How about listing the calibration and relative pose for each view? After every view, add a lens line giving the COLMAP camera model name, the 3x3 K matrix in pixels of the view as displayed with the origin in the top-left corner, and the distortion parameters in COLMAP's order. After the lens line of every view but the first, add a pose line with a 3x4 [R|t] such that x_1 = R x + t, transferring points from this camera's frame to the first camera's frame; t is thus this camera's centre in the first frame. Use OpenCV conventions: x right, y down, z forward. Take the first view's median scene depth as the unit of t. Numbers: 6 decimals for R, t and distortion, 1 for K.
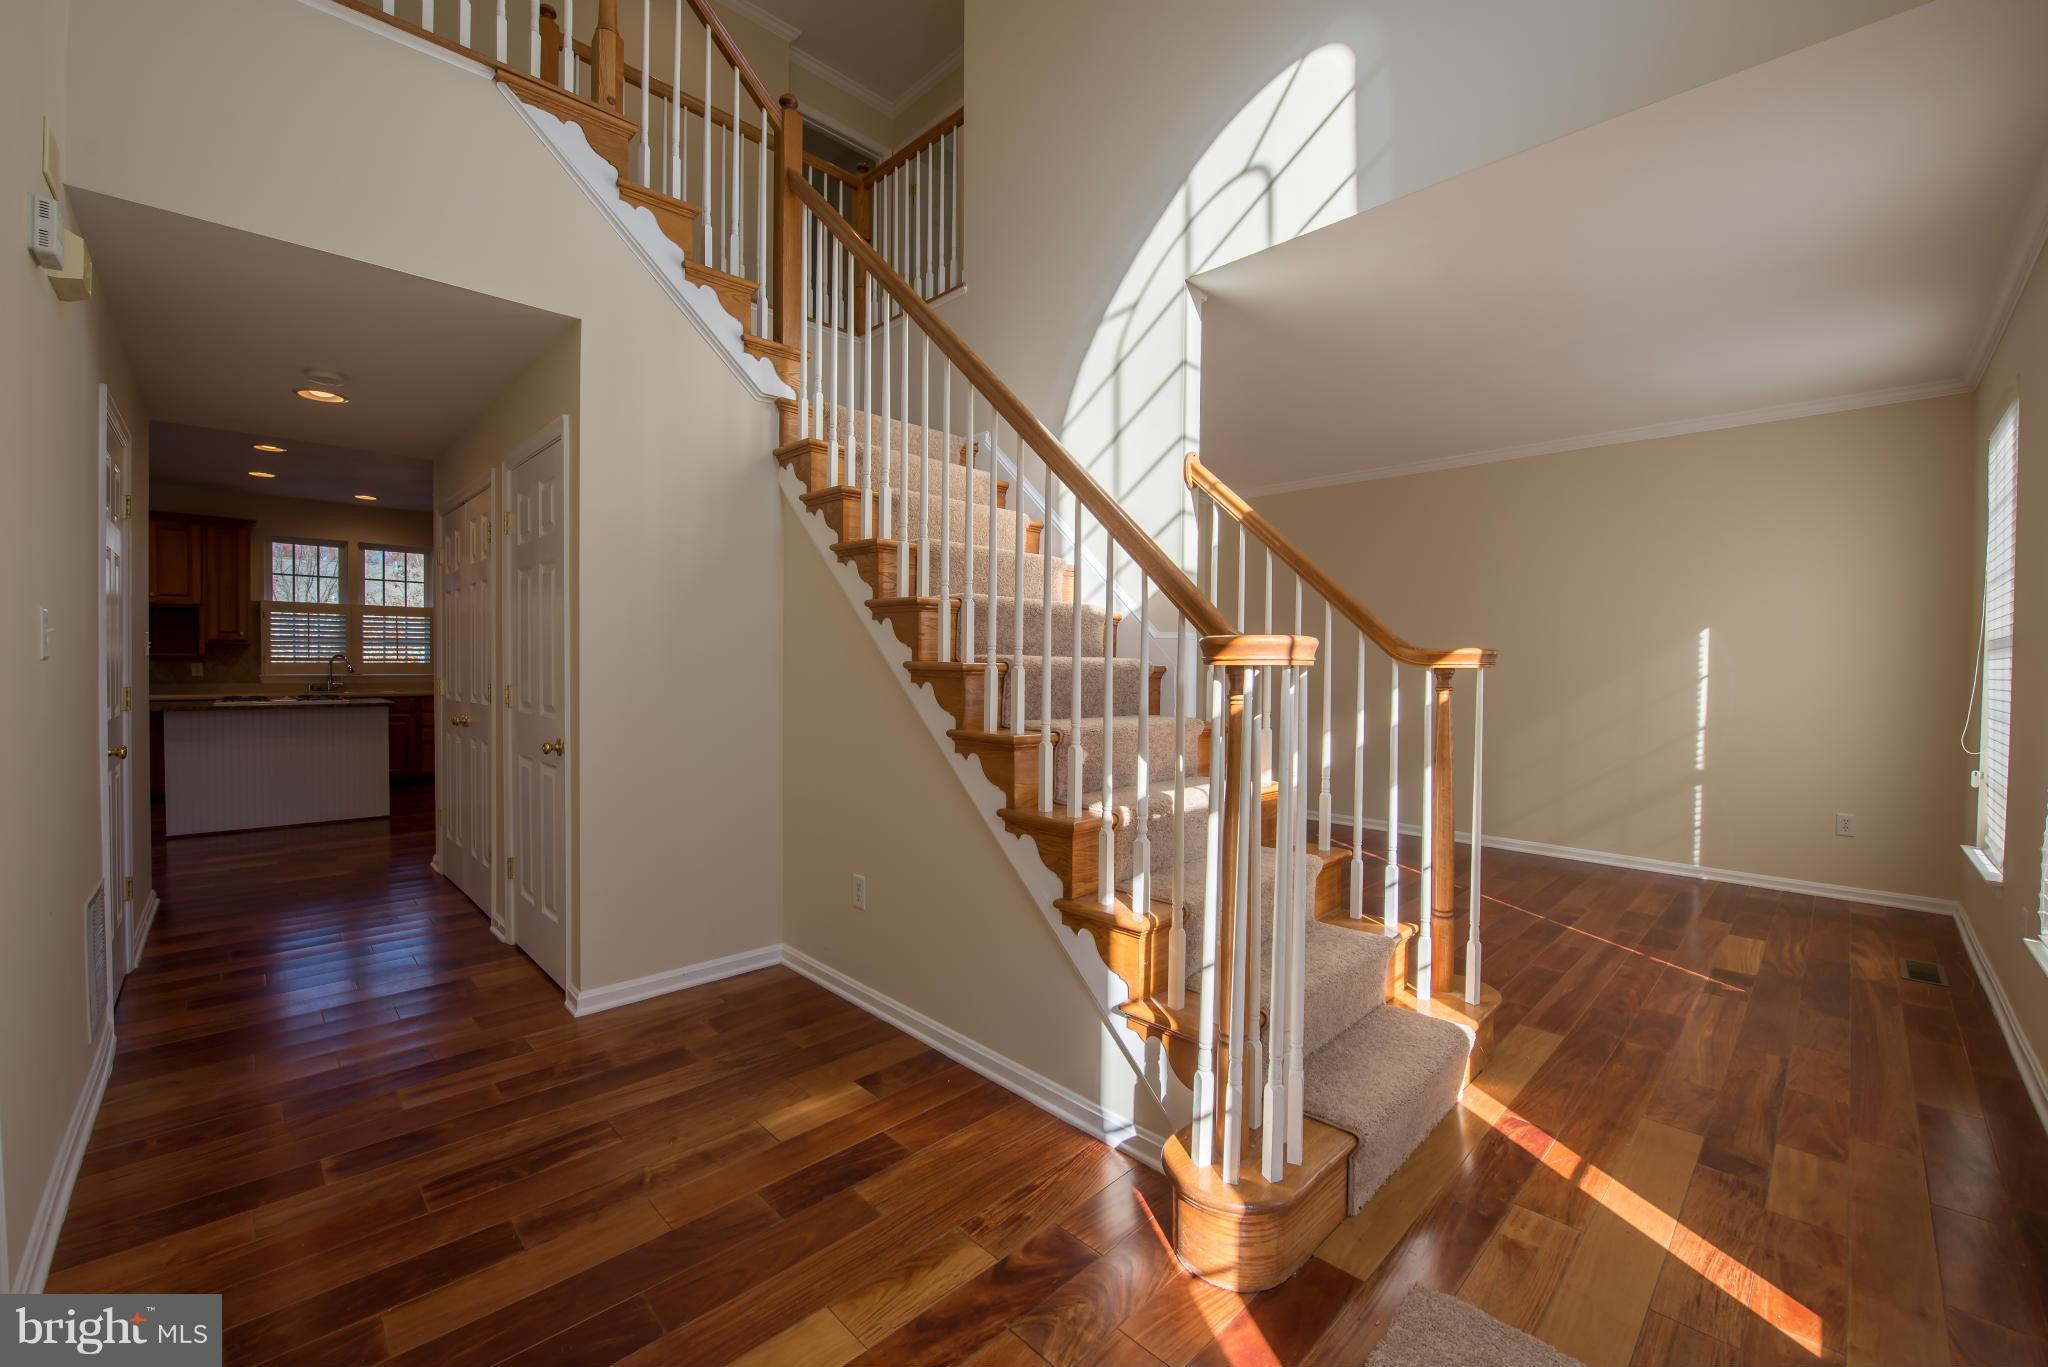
lens RADIAL K [[848.9, 0, 1015.7], [0, 848.9, 680.5], [0, 0, 1]] dist [-0.011844, -0.000171]
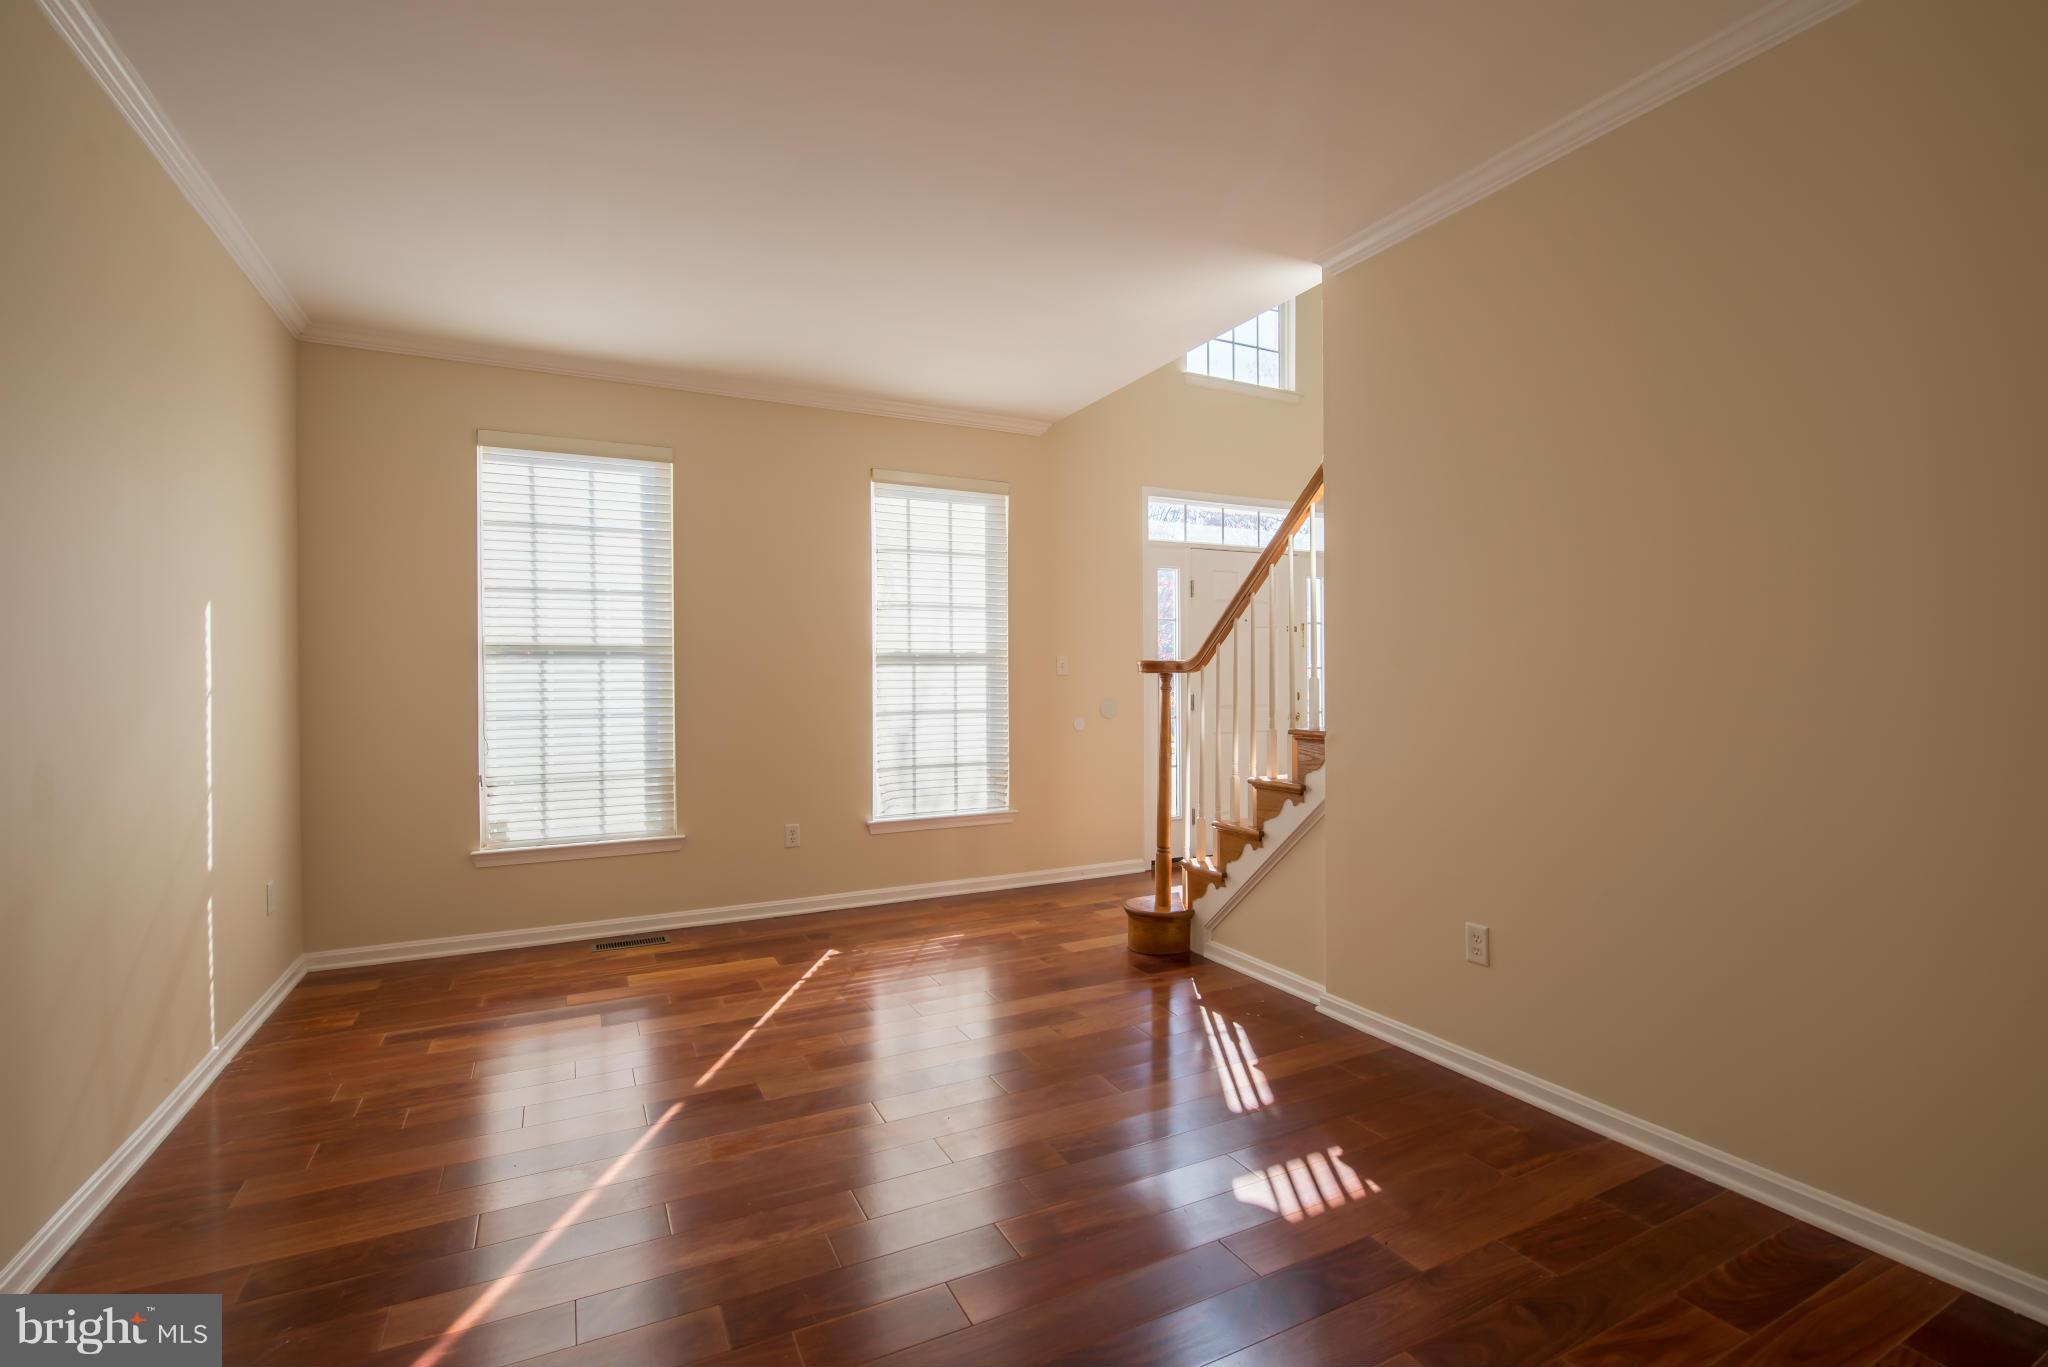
lens RADIAL K [[928.5, 0, 1024.0], [0, 928.5, 683.5], [0, 0, 1]] dist [-0.011904, -0.000461]
pose [[-0.959315, -0.006517, 0.282263, 0.232094], [-0.000334, 0.999759, 0.021947, -0.030301], [-0.282338, 0.020959, -0.959086, 2.047686]]
